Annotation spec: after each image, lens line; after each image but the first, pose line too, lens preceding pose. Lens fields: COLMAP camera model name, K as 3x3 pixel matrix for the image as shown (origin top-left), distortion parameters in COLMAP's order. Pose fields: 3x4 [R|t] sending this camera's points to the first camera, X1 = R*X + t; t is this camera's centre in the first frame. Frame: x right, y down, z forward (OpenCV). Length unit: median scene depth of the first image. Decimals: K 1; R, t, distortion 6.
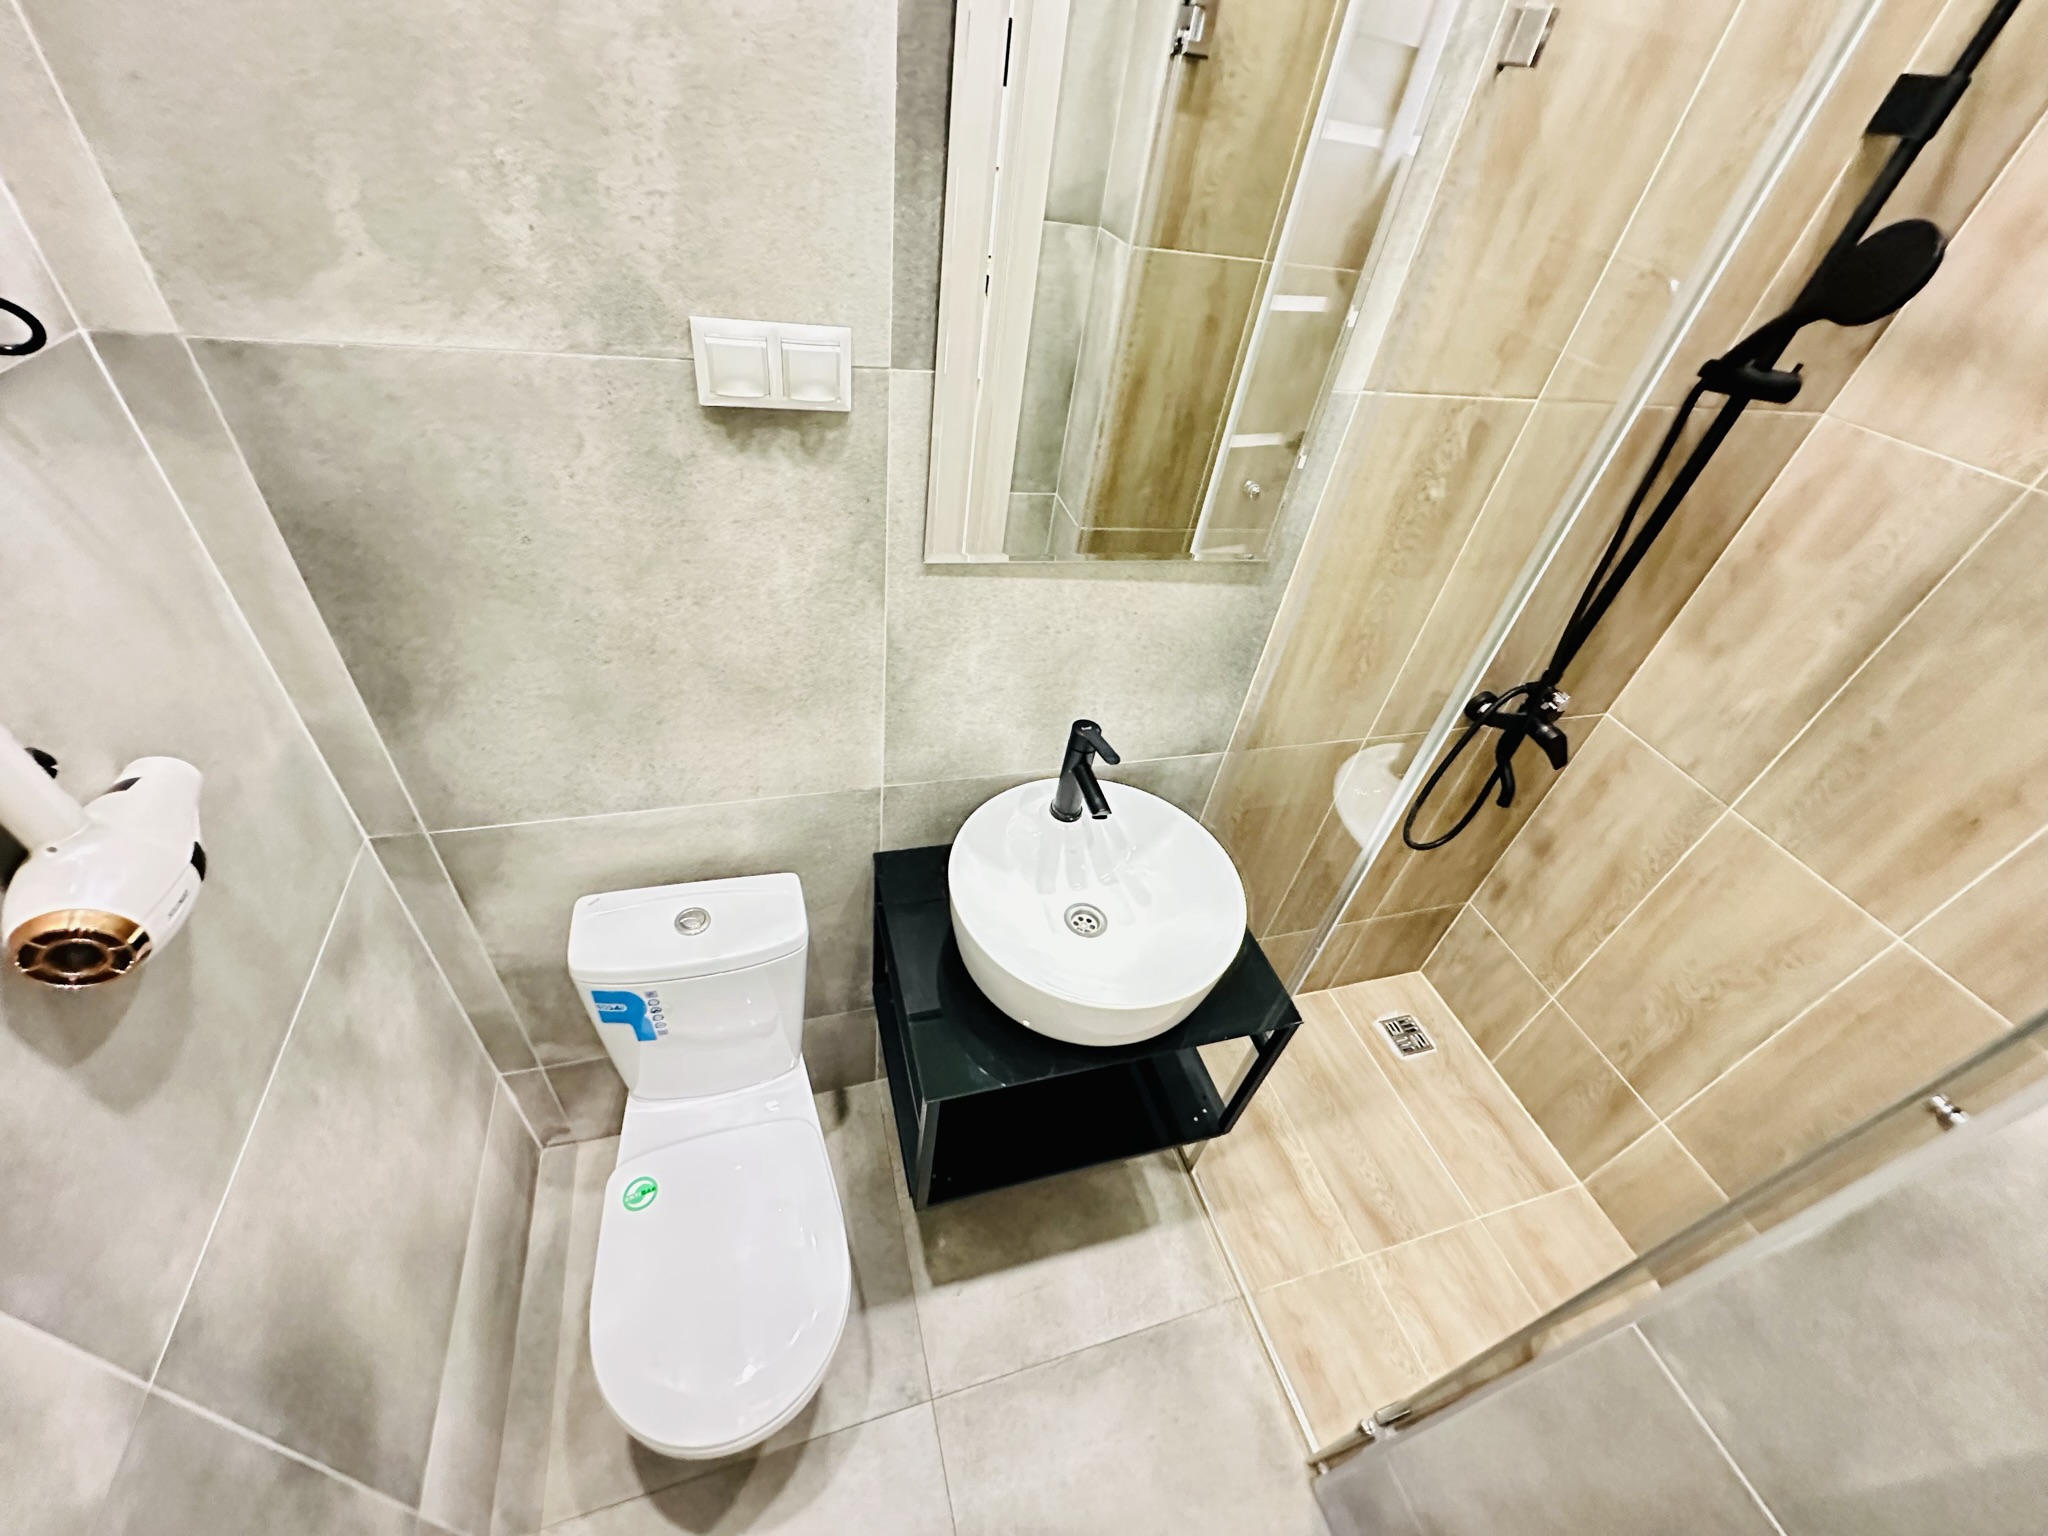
lens RADIAL K [[814.1, 0, 1013.2], [0, 814.1, 769.2], [0, 0, 1]] dist [-0.003598, 0.001198]
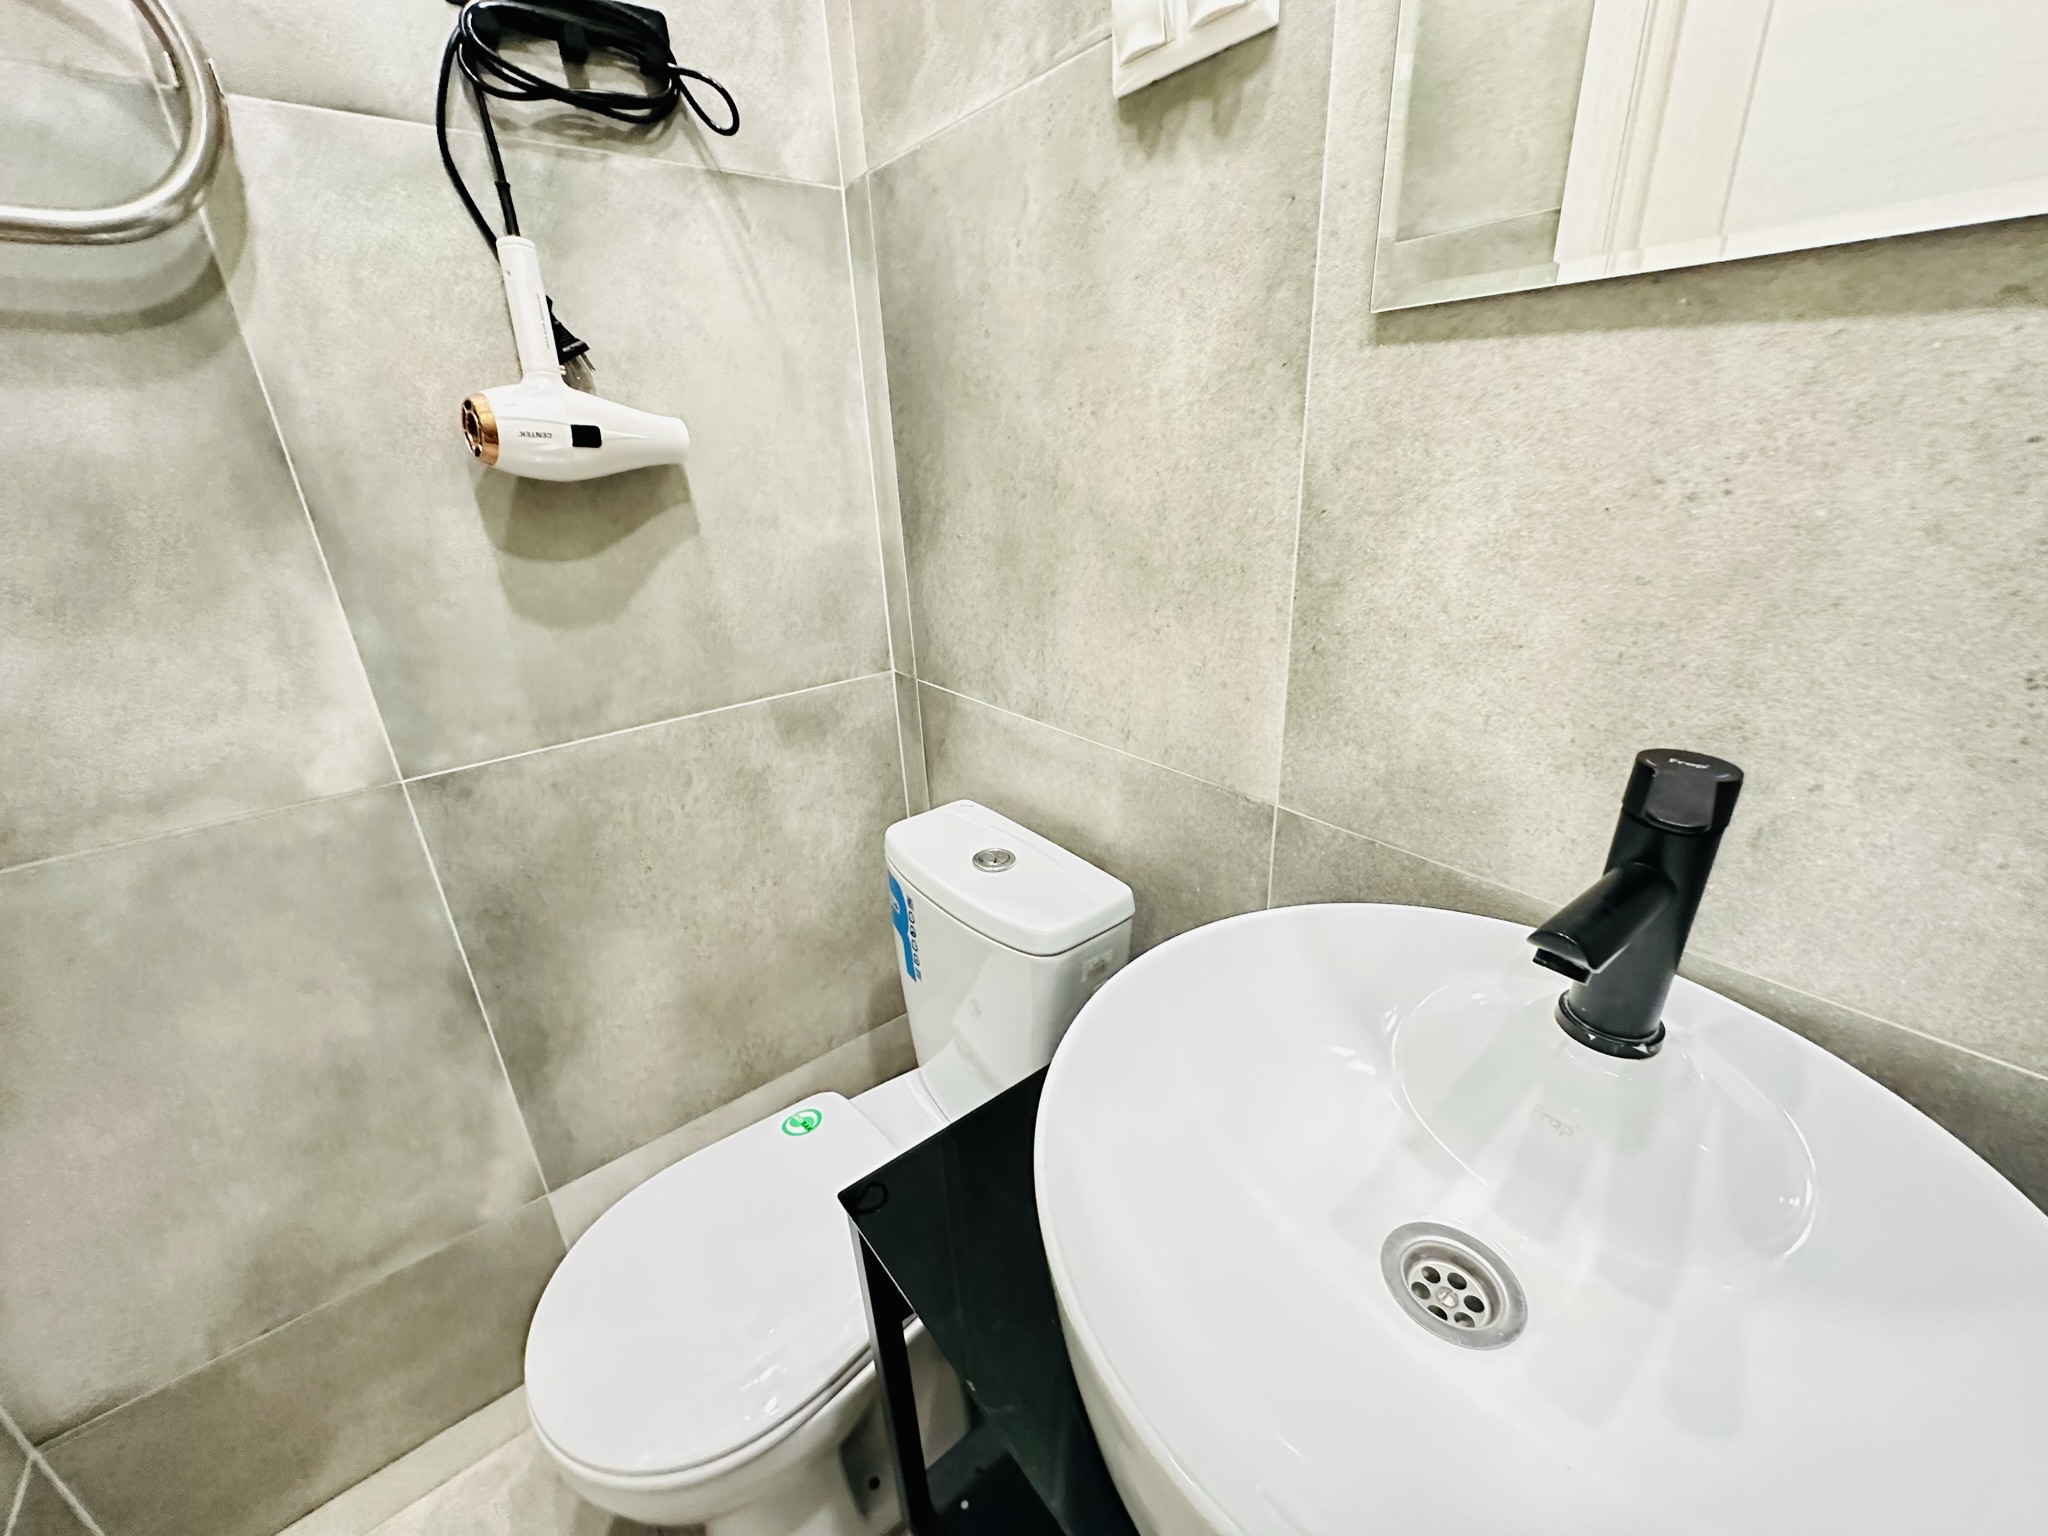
lens RADIAL K [[814.1, 0, 1028.9], [0, 814.1, 769.8], [0, 0, 1]] dist [-0.003598, 0.001198]
pose [[0.374956, 0.216395, -0.901433, 0.336865], [-0.535054, 0.844585, -0.019811, 0.123628], [0.757050, 0.489744, 0.432466, 0.718721]]
